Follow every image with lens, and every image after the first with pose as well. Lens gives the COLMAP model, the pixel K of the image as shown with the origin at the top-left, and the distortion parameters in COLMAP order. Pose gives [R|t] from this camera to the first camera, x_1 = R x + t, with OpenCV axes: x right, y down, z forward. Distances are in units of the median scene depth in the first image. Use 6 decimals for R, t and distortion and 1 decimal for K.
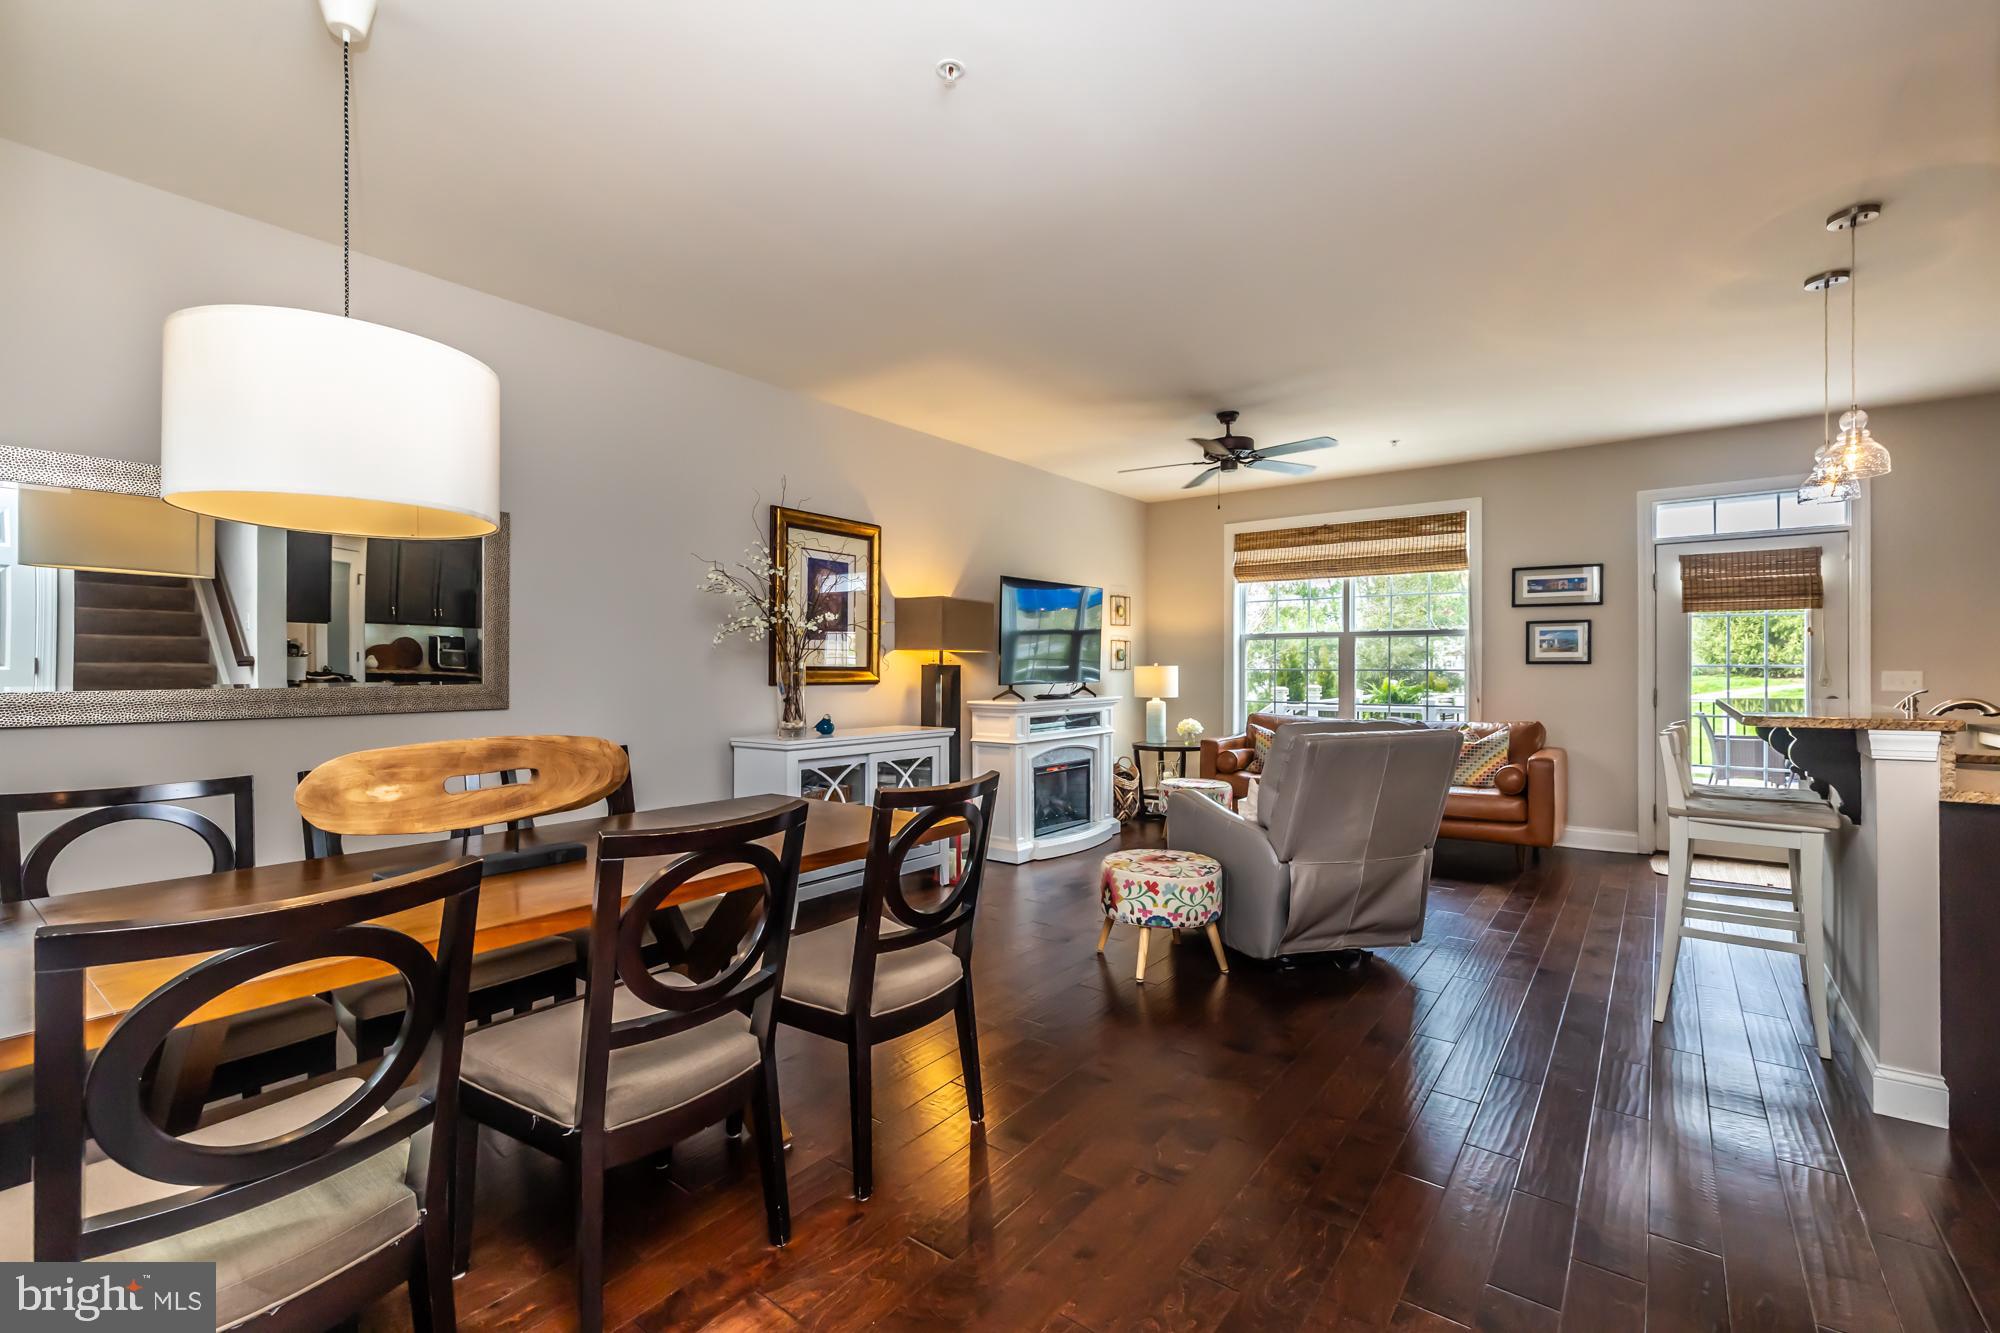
lens RADIAL K [[858.5, 0, 980.5], [0, 858.5, 664.5], [0, 0, 1]] dist [-0.000901, -0.000176]
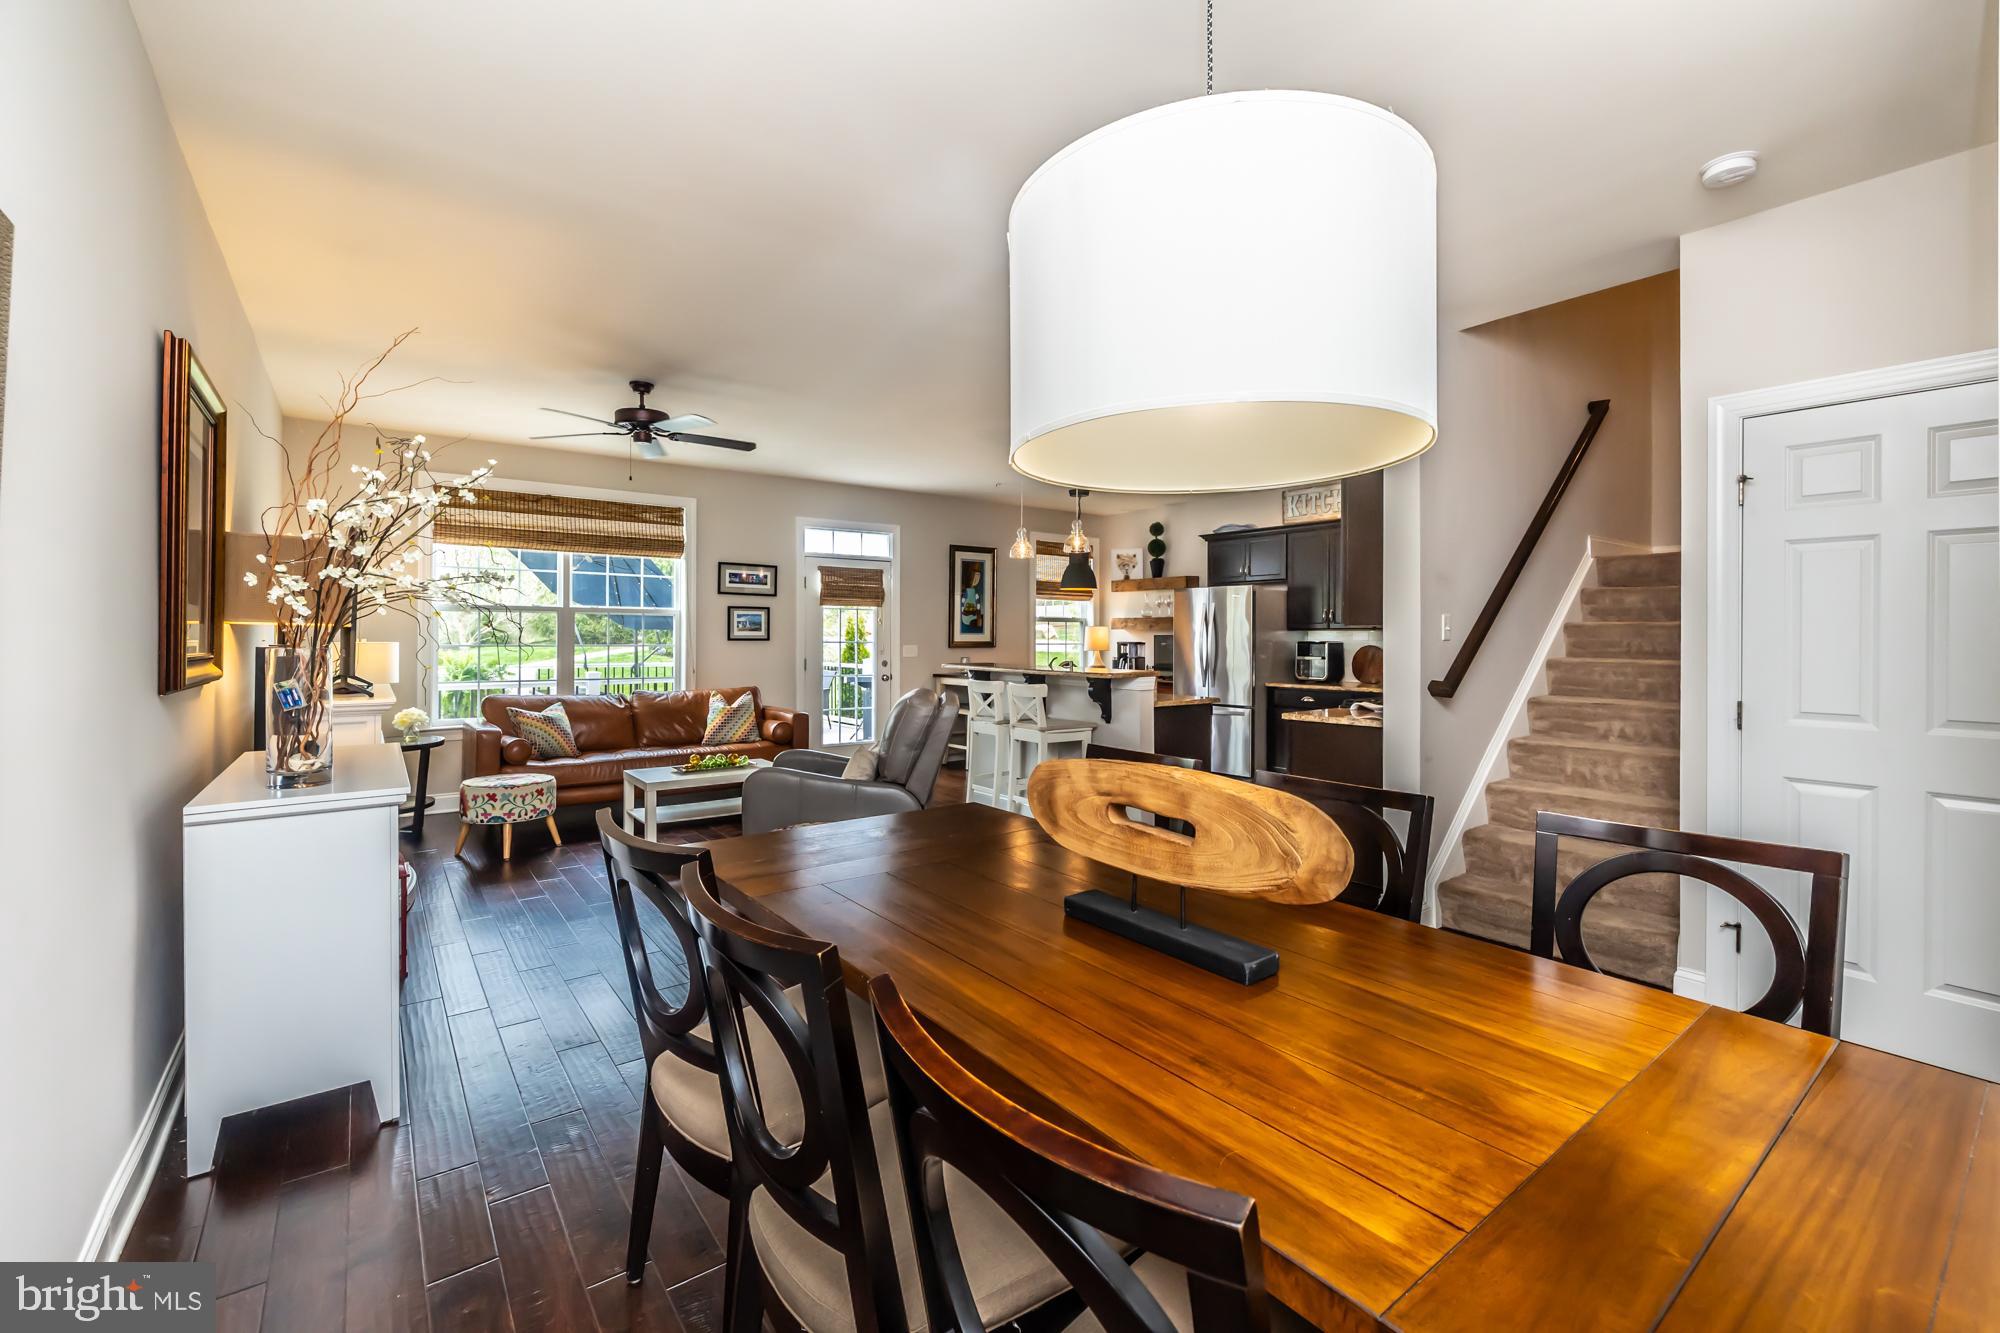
lens RADIAL K [[850.0, 0, 1004.7], [0, 850.0, 635.3], [0, 0, 1]] dist [-0.000657, -0.000210]
pose [[0.247405, 0.002569, 0.968909, -0.488537], [-0.007159, 0.999974, -0.000824, -0.010804], [-0.968886, -0.006732, 0.247417, 0.335320]]
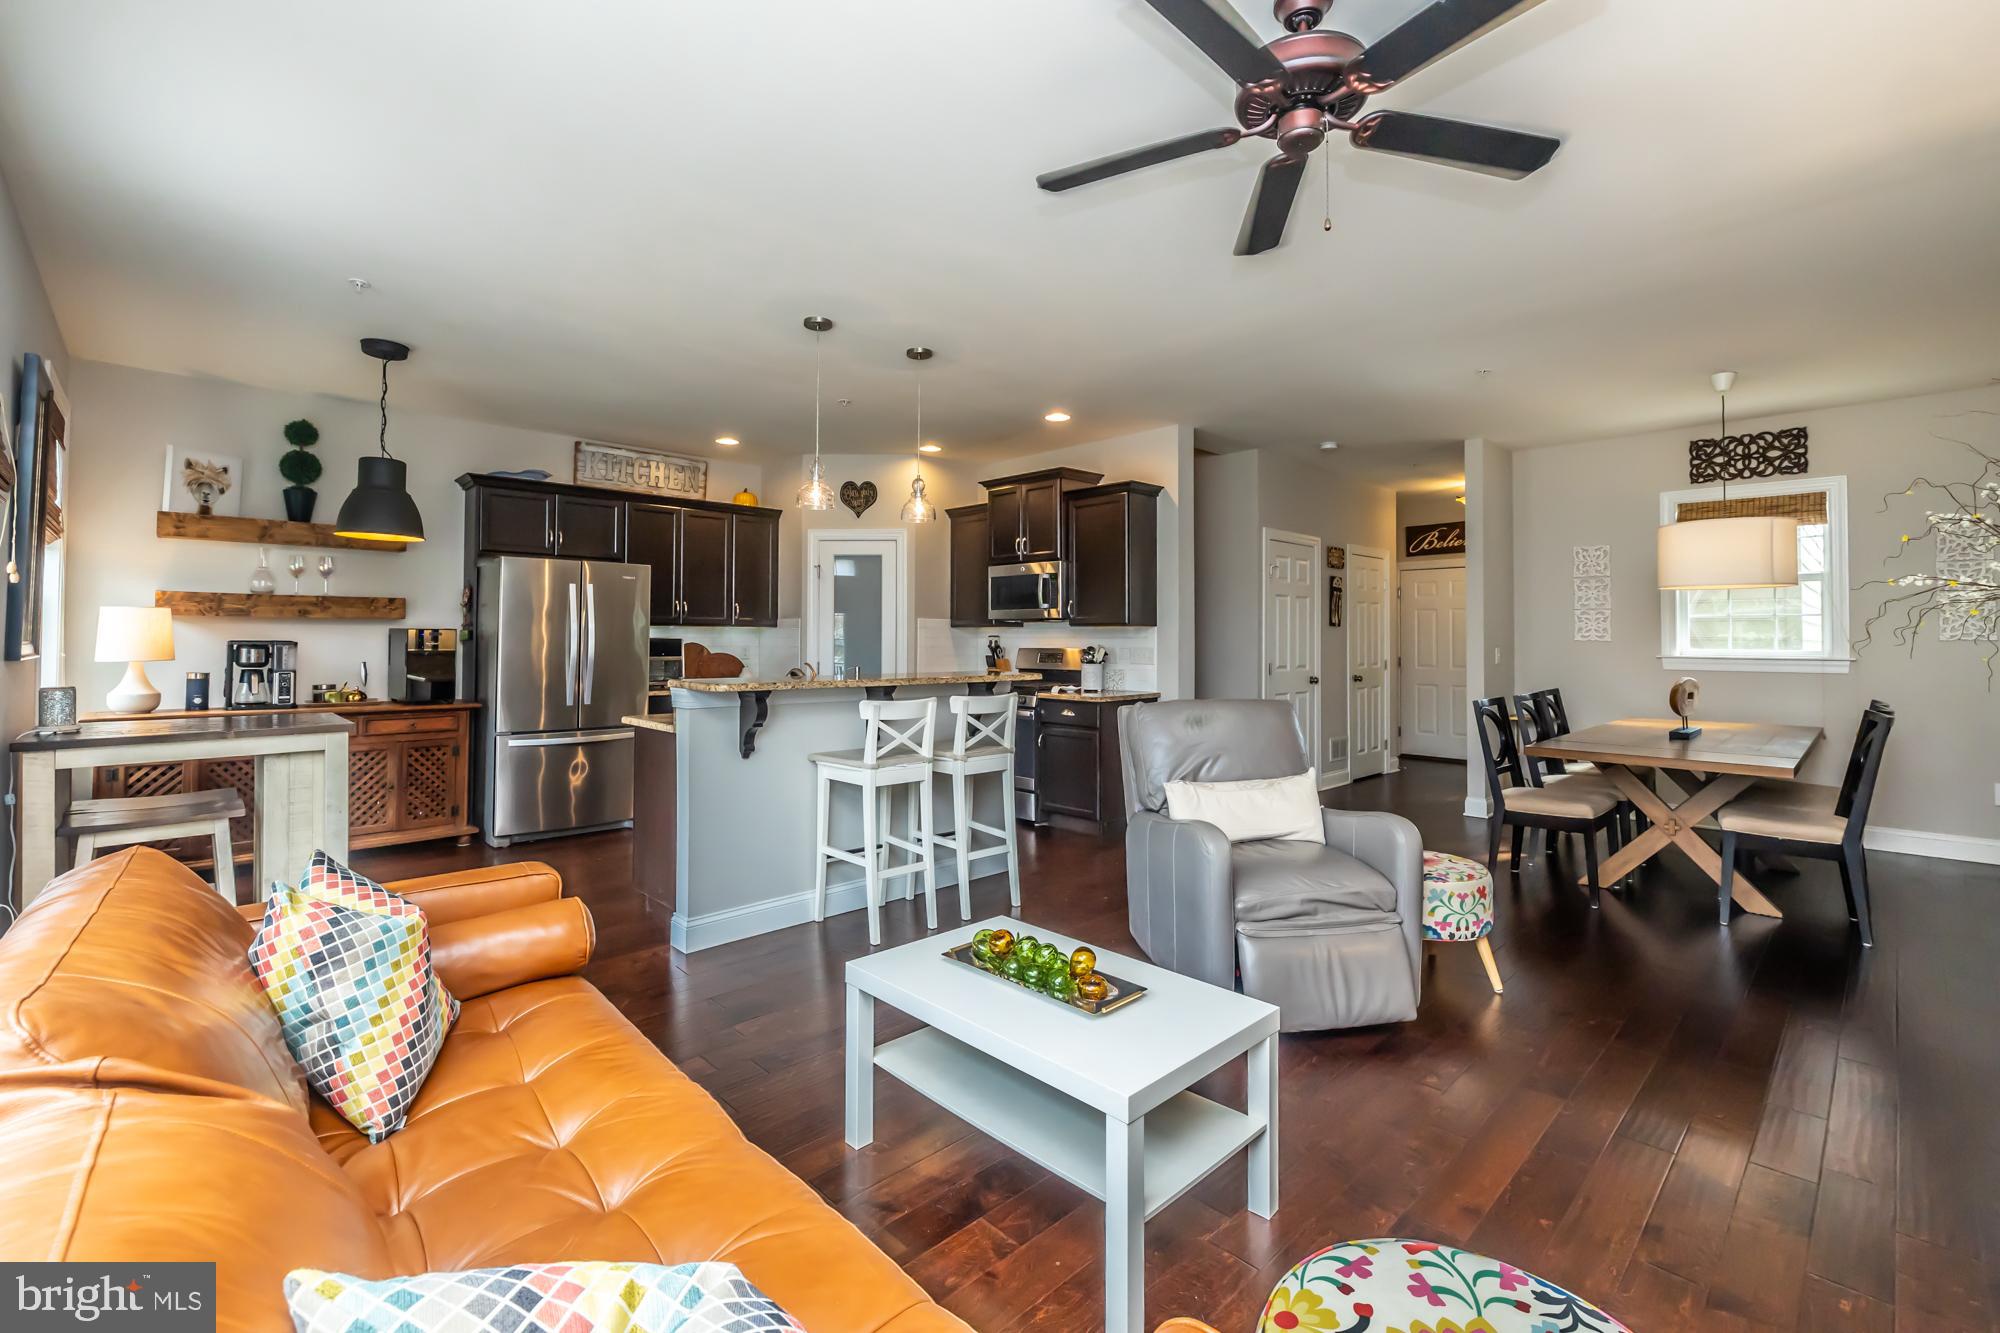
lens RADIAL K [[887.5, 0, 1003.5], [0, 887.5, 635.3], [0, 0, 1]] dist [0.000105, 0.000138]
pose [[-0.992604, -0.002225, 0.121378, 0.329361], [-0.003366, 0.999952, -0.009196, -0.000744], [-0.121352, -0.009537, -0.992564, 1.294360]]
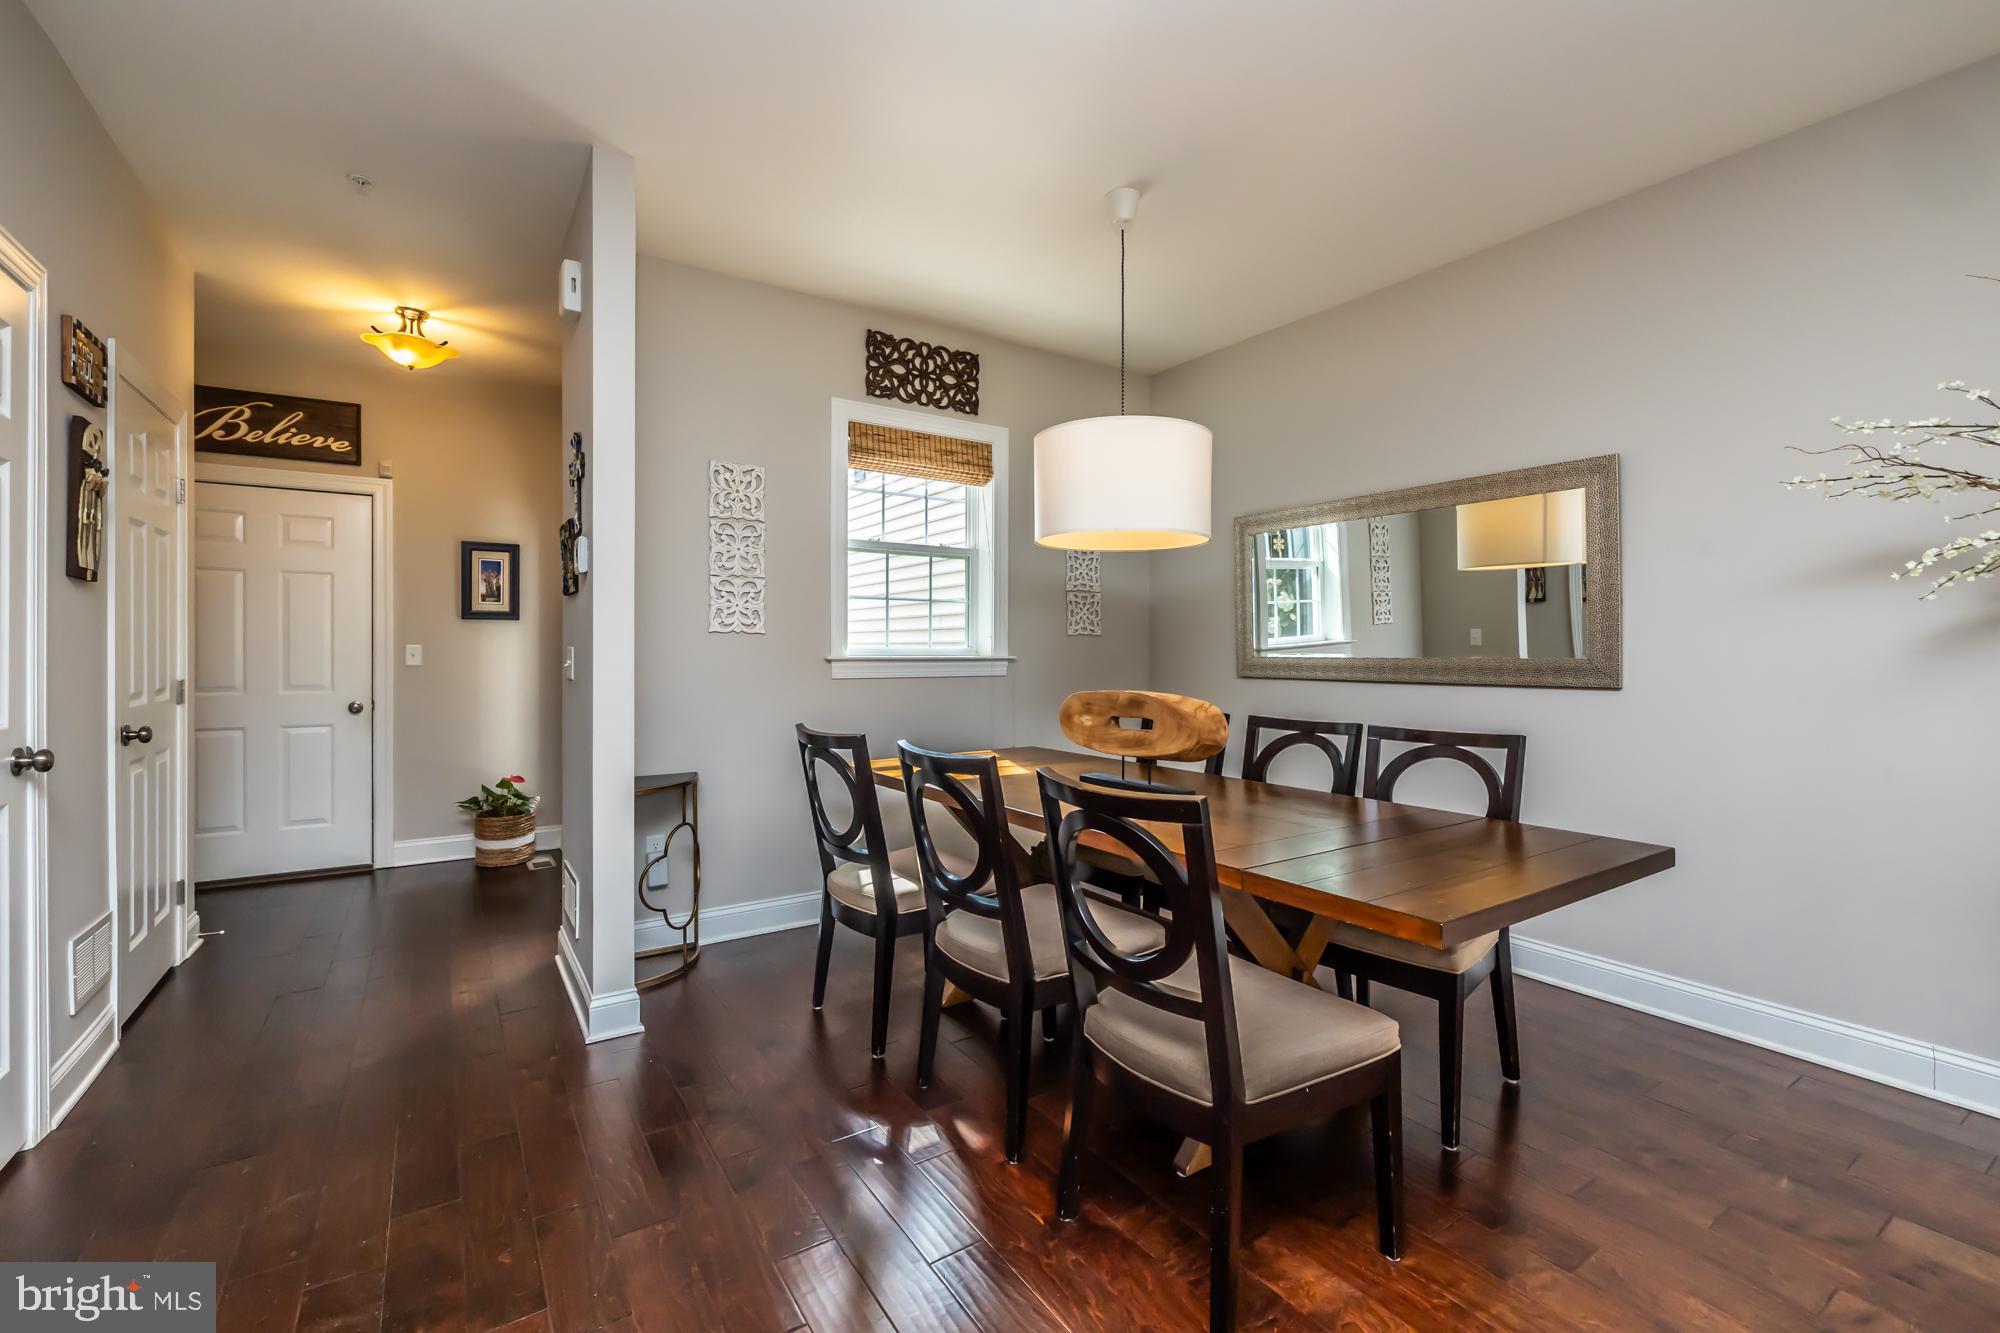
lens RADIAL K [[852.9, 0, 1004.0], [0, 852.9, 644.0], [0, 0, 1]] dist [-0.000086, -0.000117]
pose [[-0.307882, -0.005270, -0.951410, 0.241786], [0.002203, 0.999978, -0.006252, 0.006653], [0.951422, -0.004021, -0.307863, 0.398582]]
